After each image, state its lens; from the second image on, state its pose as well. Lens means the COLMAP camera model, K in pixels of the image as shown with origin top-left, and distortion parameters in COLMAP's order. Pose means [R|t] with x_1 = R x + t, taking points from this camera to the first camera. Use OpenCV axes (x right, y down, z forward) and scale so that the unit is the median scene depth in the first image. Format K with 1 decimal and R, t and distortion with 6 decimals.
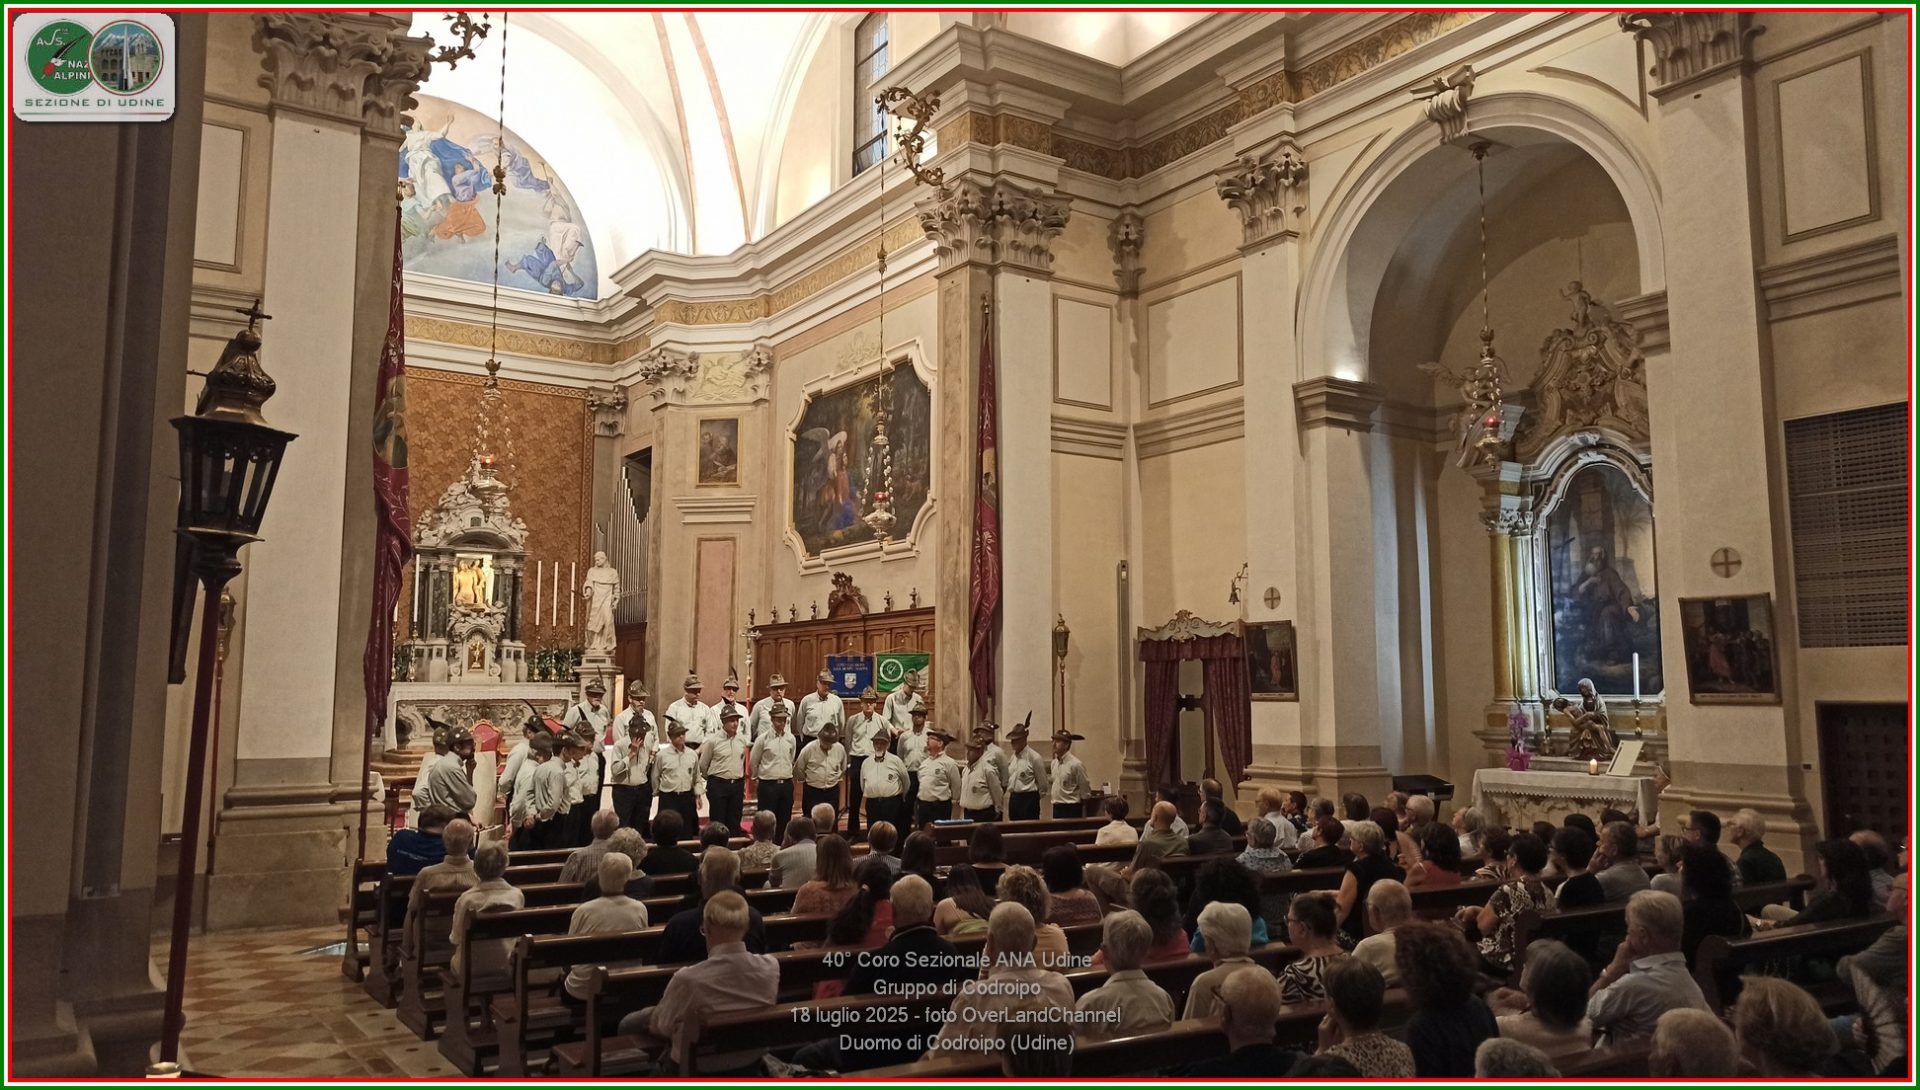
lens RADIAL K [[1388.2, 0, 961.5], [0, 1388.2, 532.7], [0, 0, 1]] dist [0.070998, -0.077854]
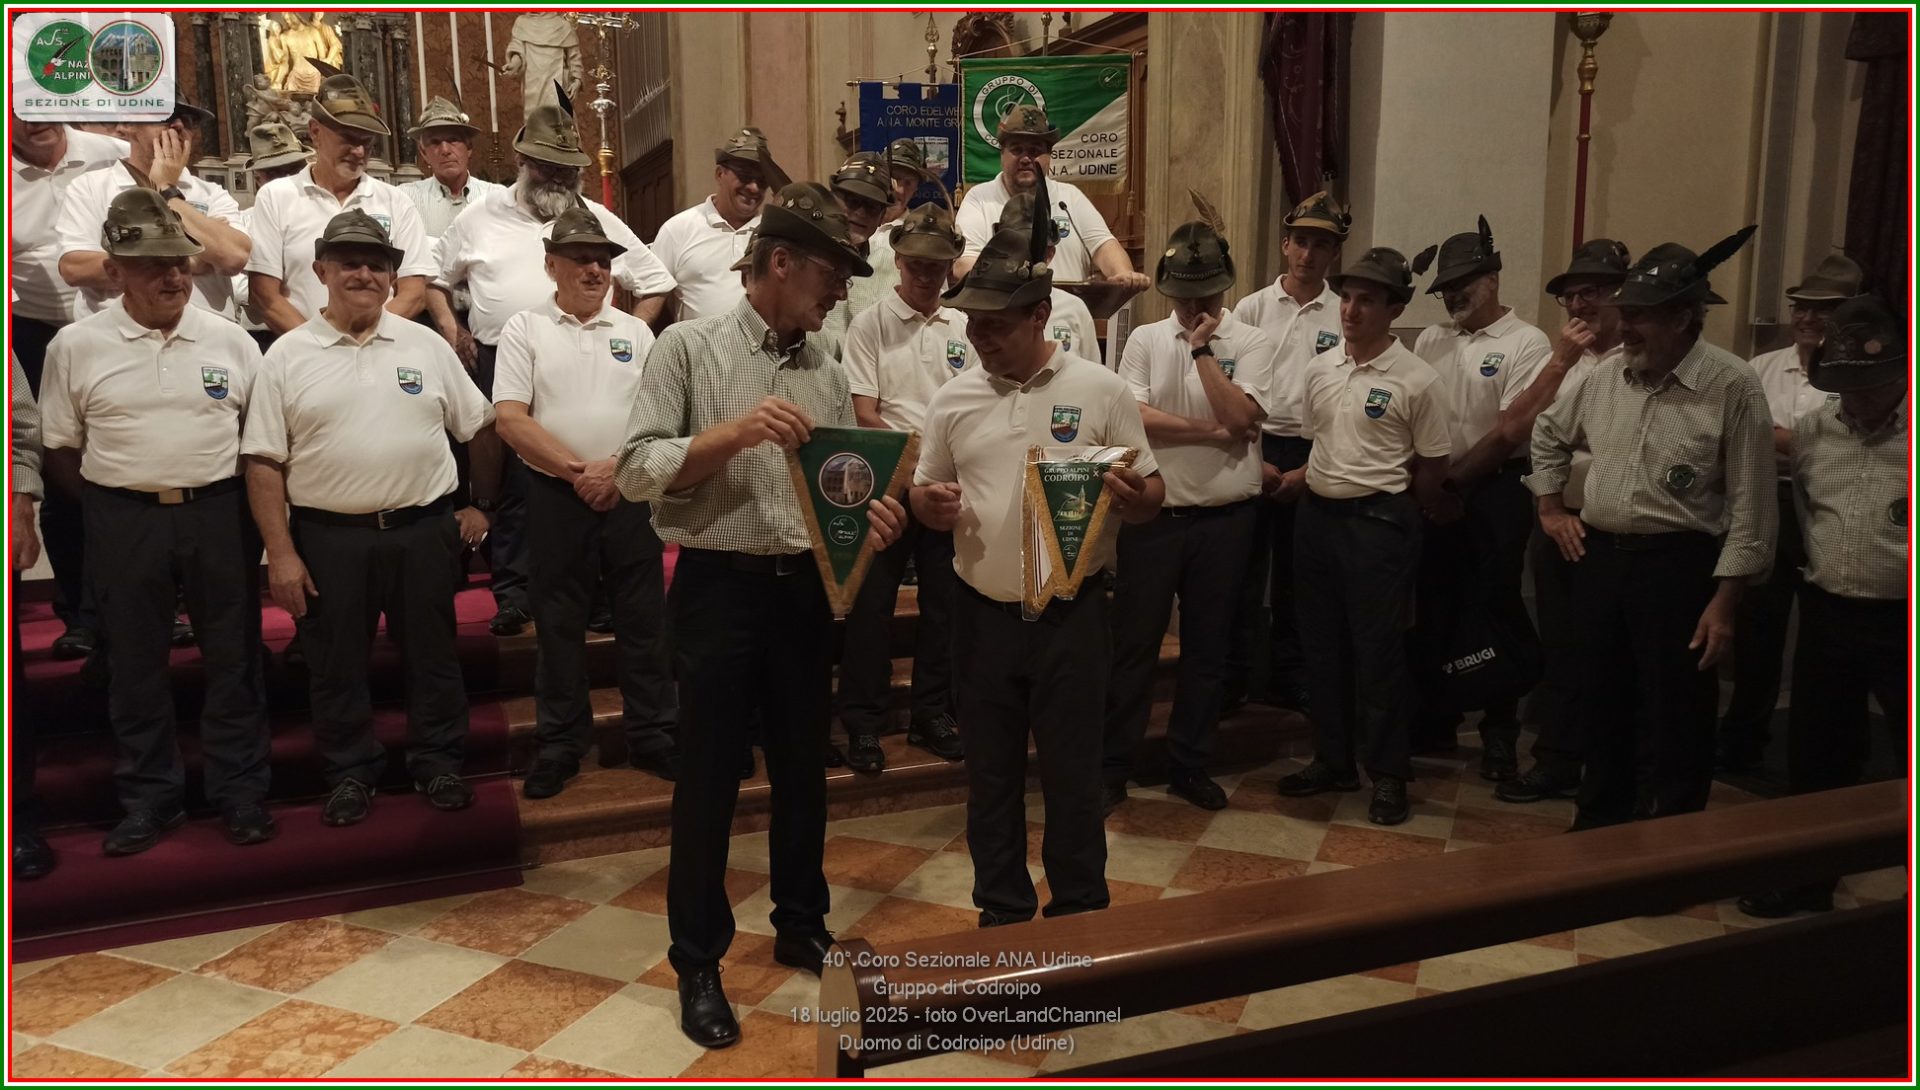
lens RADIAL K [[1388.2, 0, 961.5], [0, 1388.2, 532.7], [0, 0, 1]] dist [0.070998, -0.077854]
pose [[0.979417, 0.021360, -0.200714, 0.005199], [0.032604, 0.964586, 0.261746, 0.104497], [0.199197, -0.262903, 0.944035, 0.647318]]
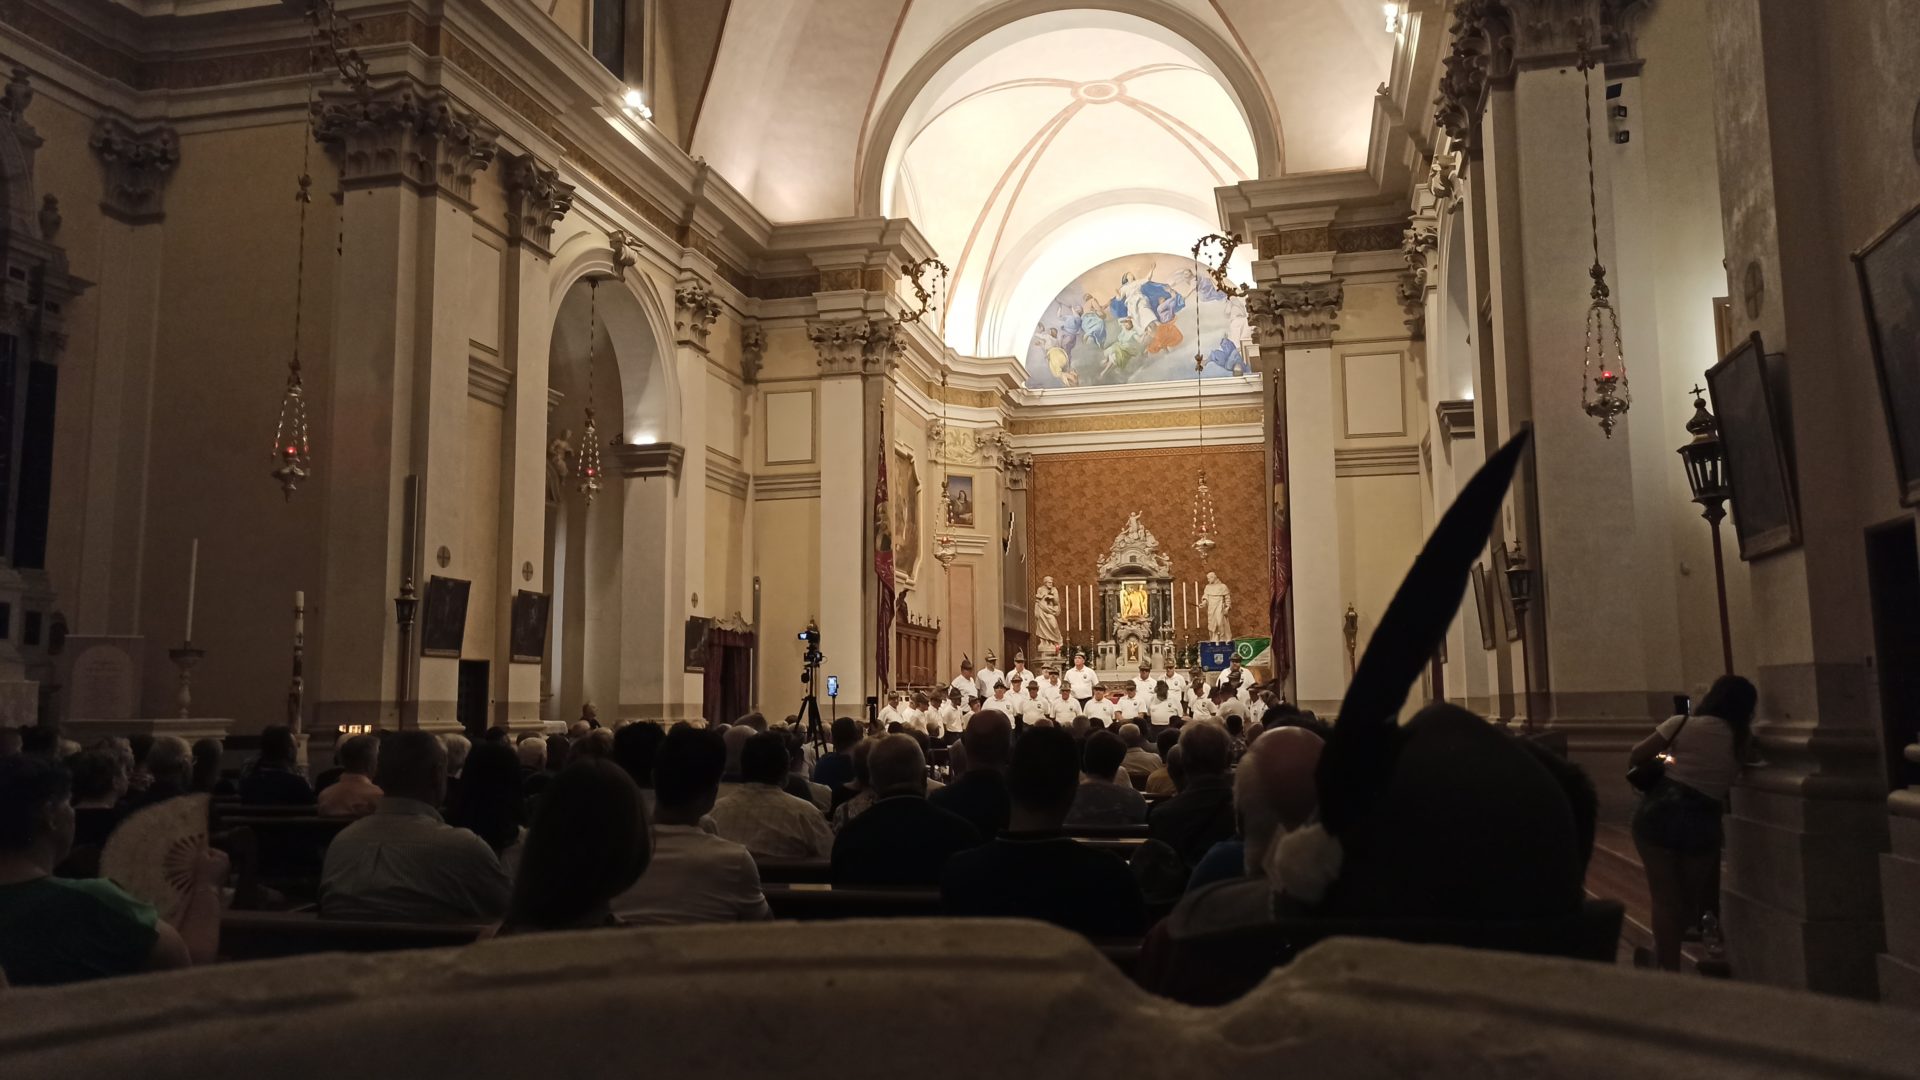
lens RADIAL K [[1408.1, 0, 963.1], [0, 1408.1, 529.9], [0, 0, 1]] dist [0.070383, -0.074796]
pose [[0.682451, -0.100321, -0.724014, 0.764366], [0.096576, 0.994228, -0.046731, 0.017444], [0.724523, -0.038030, 0.688201, -0.163450]]
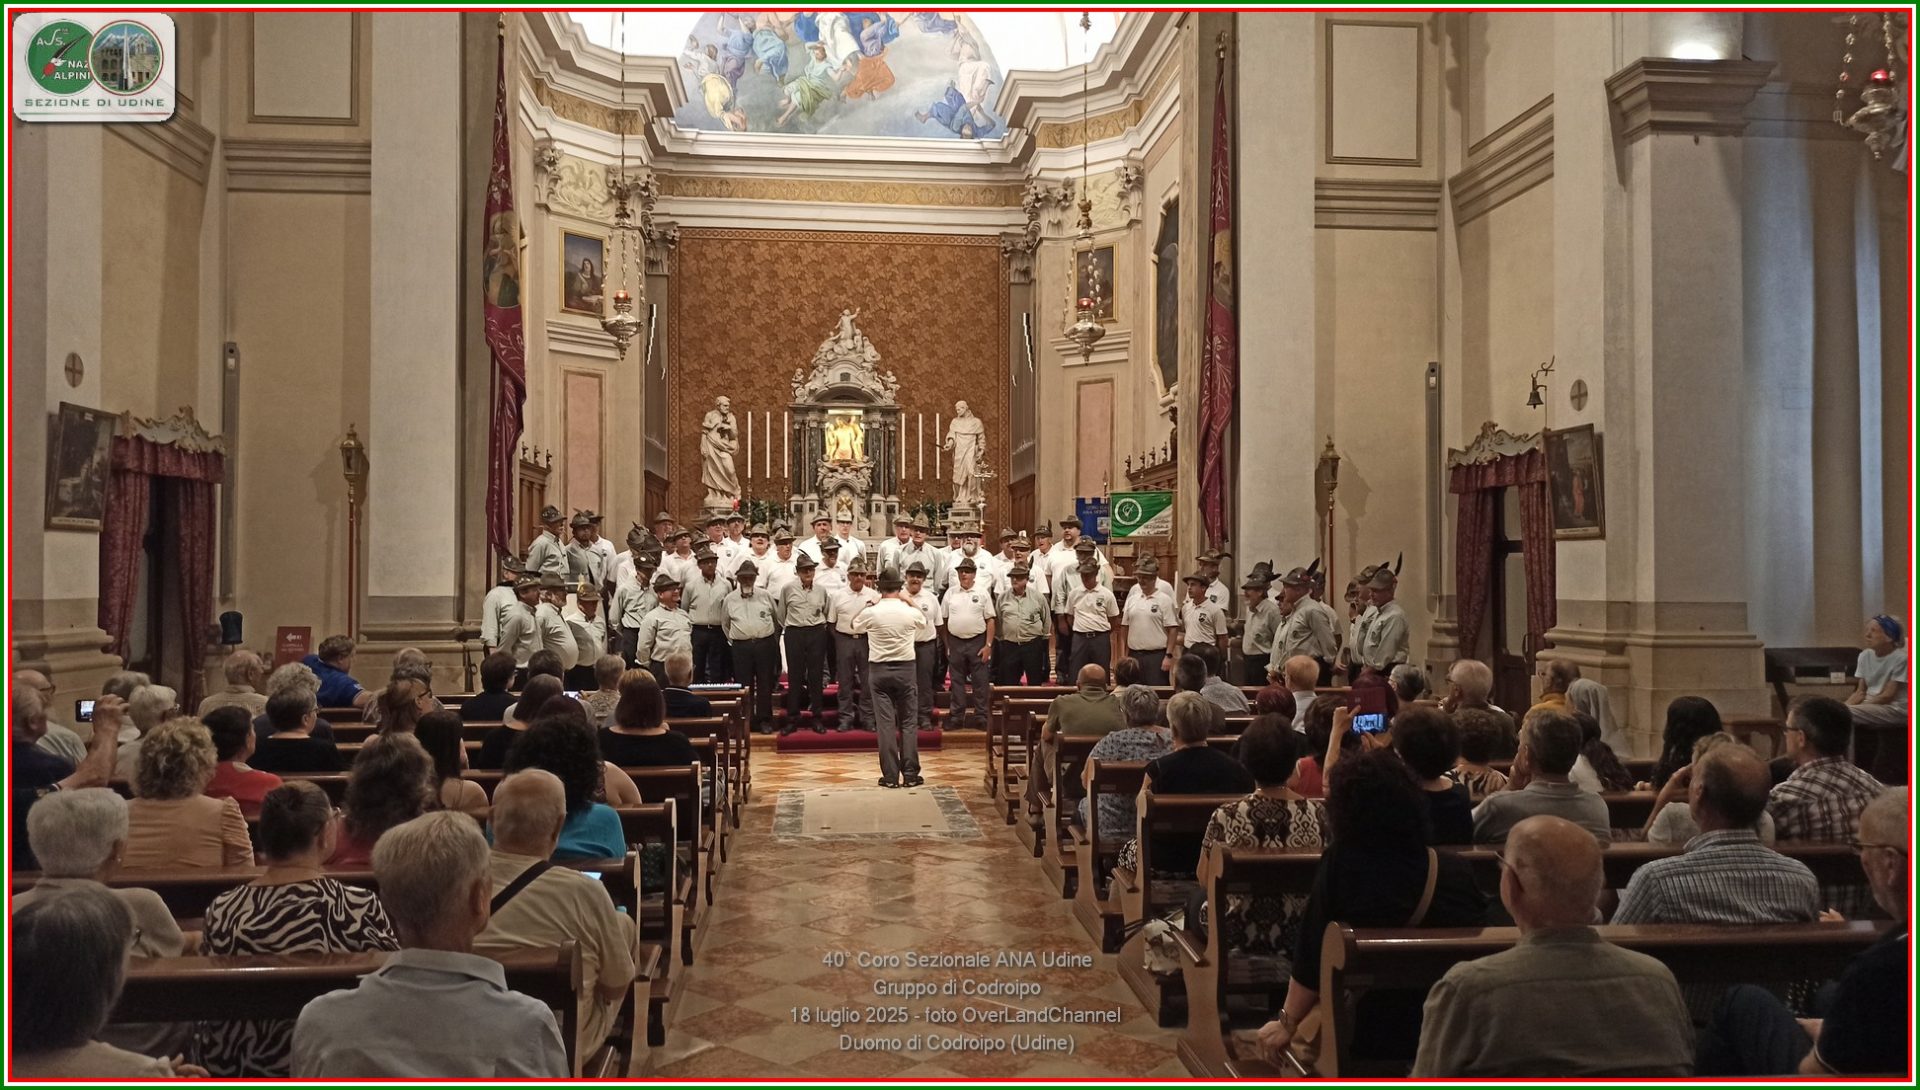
lens RADIAL K [[1394.5, 0, 963.2], [0, 1394.5, 534.4], [0, 0, 1]] dist [0.068783, -0.076655]
pose [[0.883525, -0.012525, -0.468217, 0.251096], [0.055852, 0.995327, 0.078768, 0.038993], [0.465042, -0.095745, 0.880096, 0.195048]]
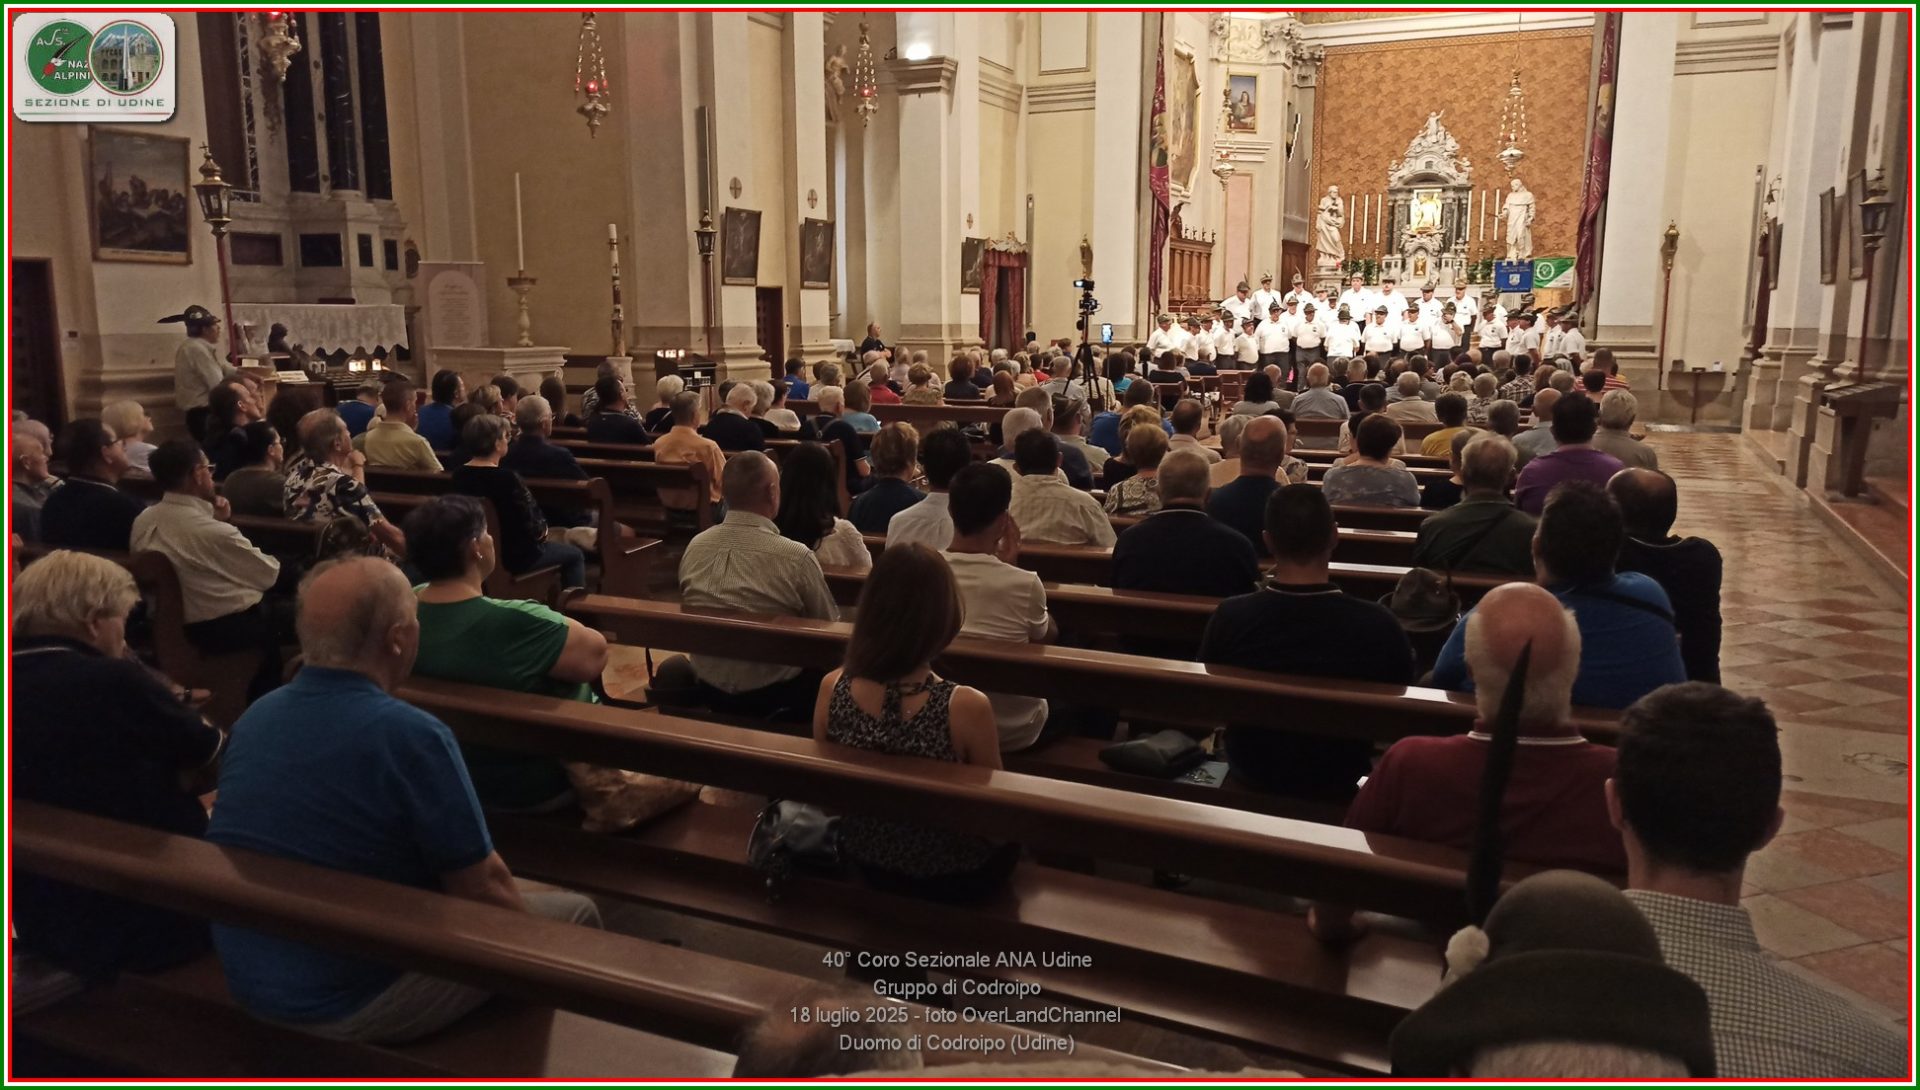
lens RADIAL K [[1392.5, 0, 962.1], [0, 1392.5, 533.1], [0, 0, 1]] dist [0.068905, -0.073755]
pose [[0.531961, 0.133055, -0.836250, 0.770943], [0.100091, 0.970774, 0.218129, -0.004943], [0.840833, -0.199737, 0.503096, -0.169035]]
